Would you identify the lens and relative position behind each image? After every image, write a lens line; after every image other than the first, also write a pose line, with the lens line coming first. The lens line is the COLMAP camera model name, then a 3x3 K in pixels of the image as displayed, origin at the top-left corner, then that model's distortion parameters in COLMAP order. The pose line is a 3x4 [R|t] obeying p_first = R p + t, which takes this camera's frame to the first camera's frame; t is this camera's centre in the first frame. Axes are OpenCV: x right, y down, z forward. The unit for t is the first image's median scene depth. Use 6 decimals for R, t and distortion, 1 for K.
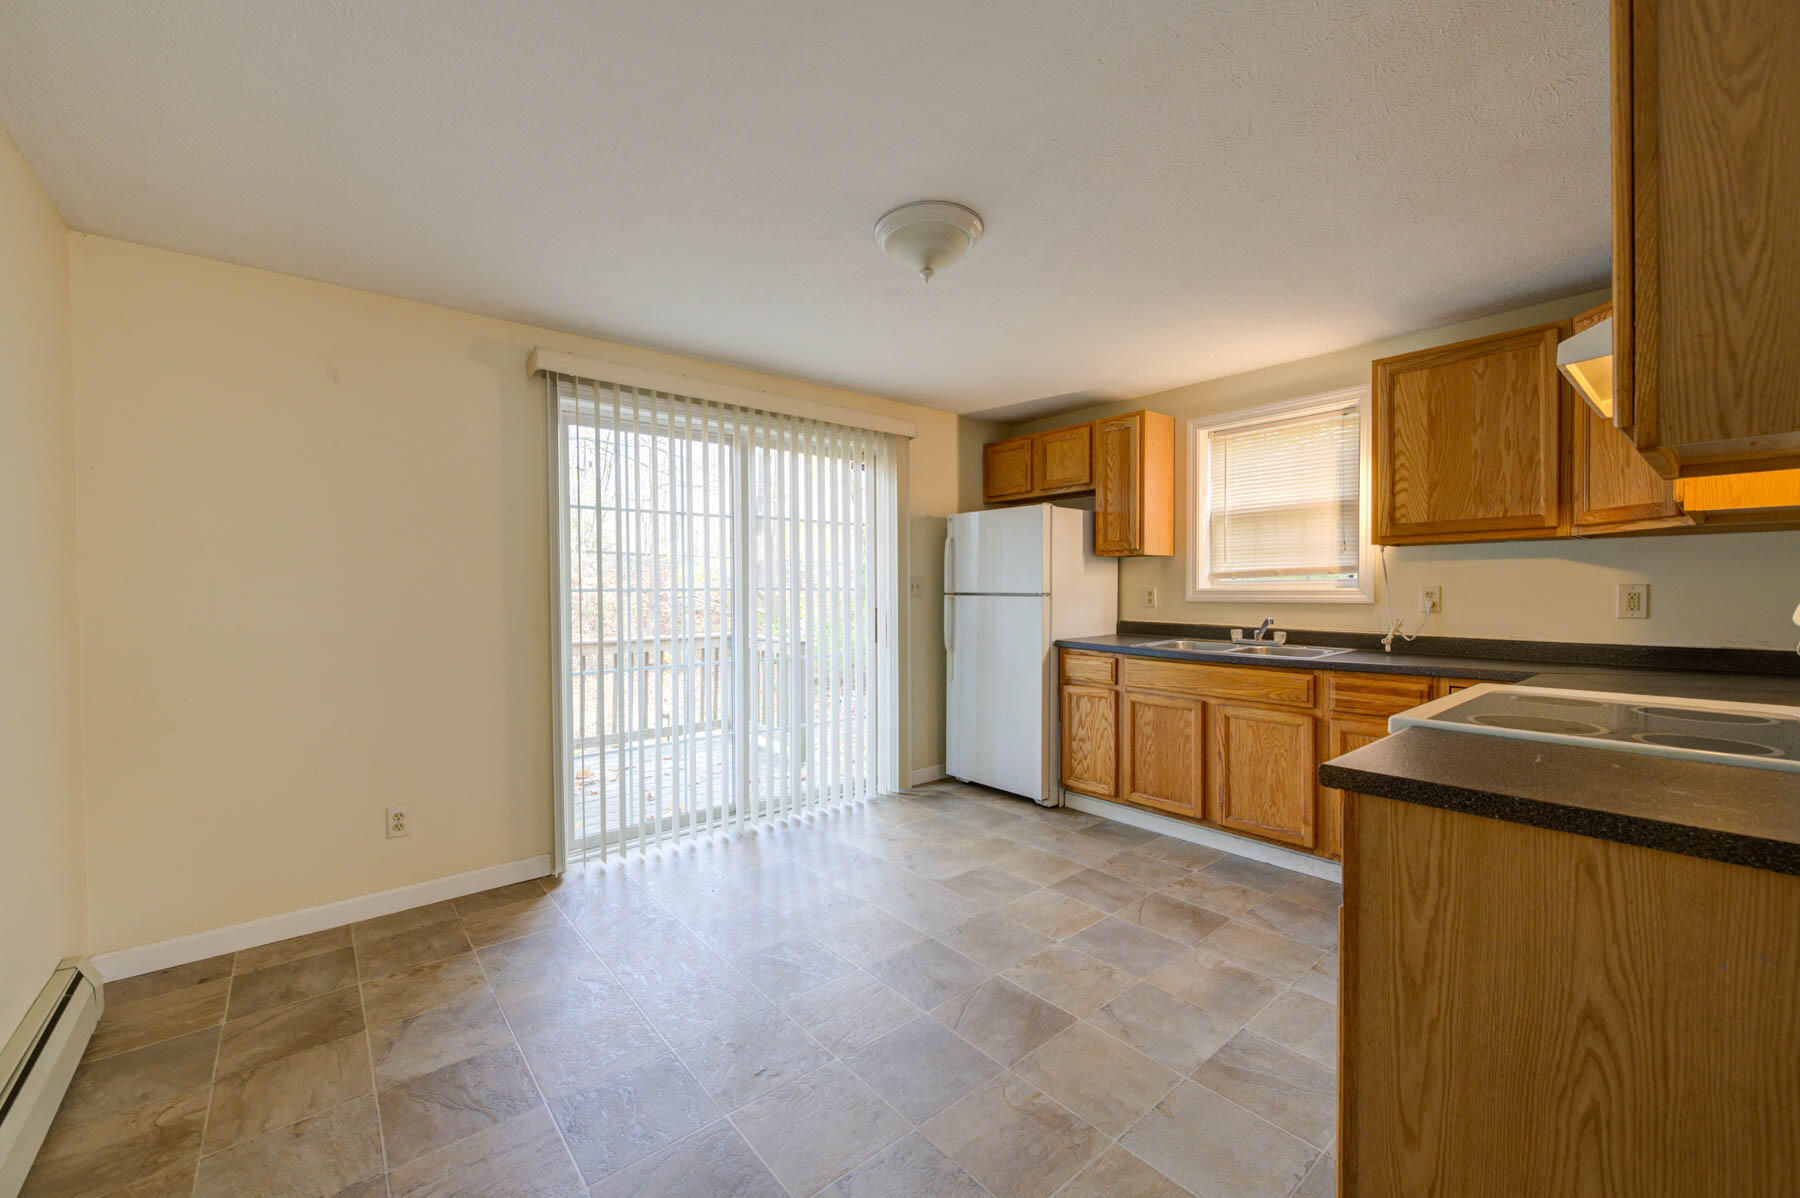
lens RADIAL K [[714.8, 0, 903.3], [0, 714.8, 593.5], [0, 0, 1]] dist [-0.000723, -0.000029]
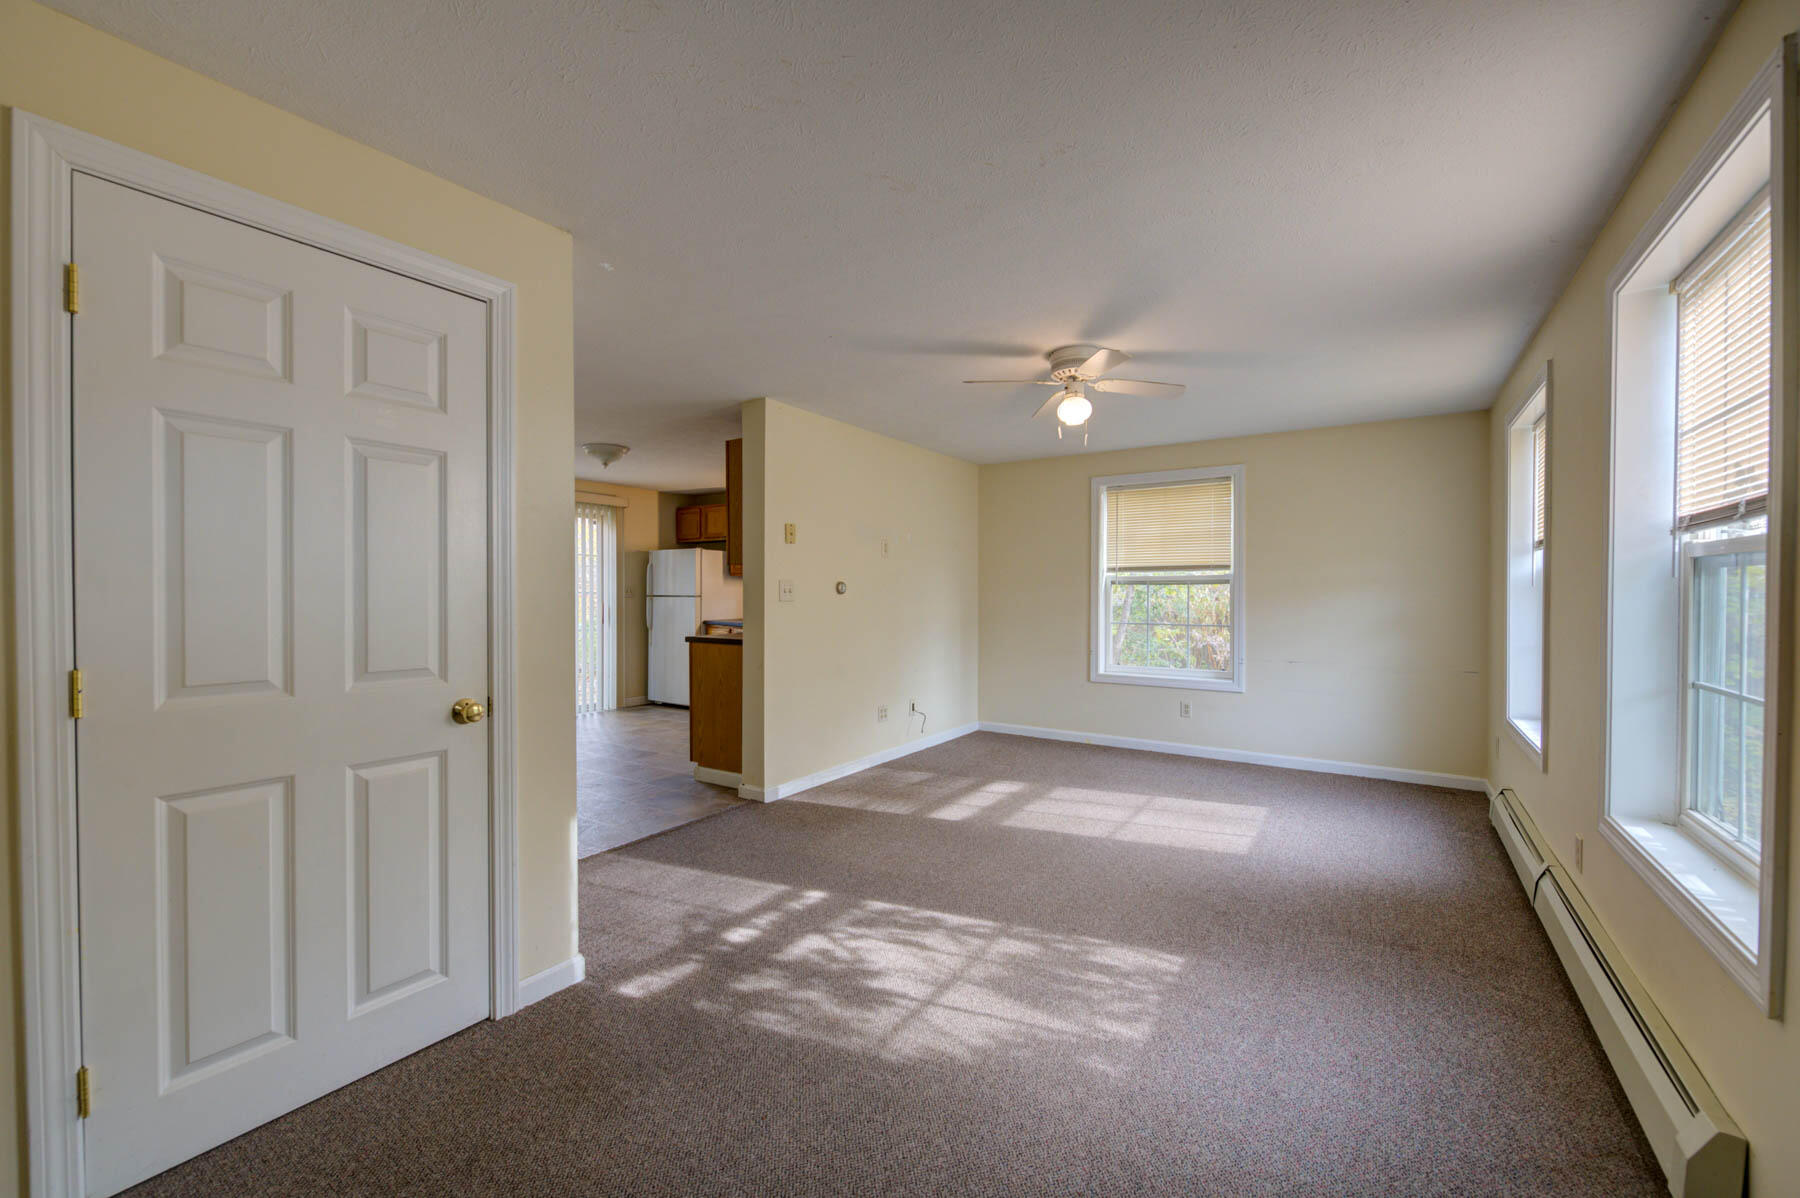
lens RADIAL K [[714.8, 0, 897.6], [0, 714.8, 597.6], [0, 0, 1]] dist [-0.000723, -0.000029]
pose [[0.960716, 0.003643, 0.277509, 0.160744], [-0.001399, 0.999965, -0.008284, 0.017528], [-0.277530, 0.007570, 0.960687, -0.841406]]
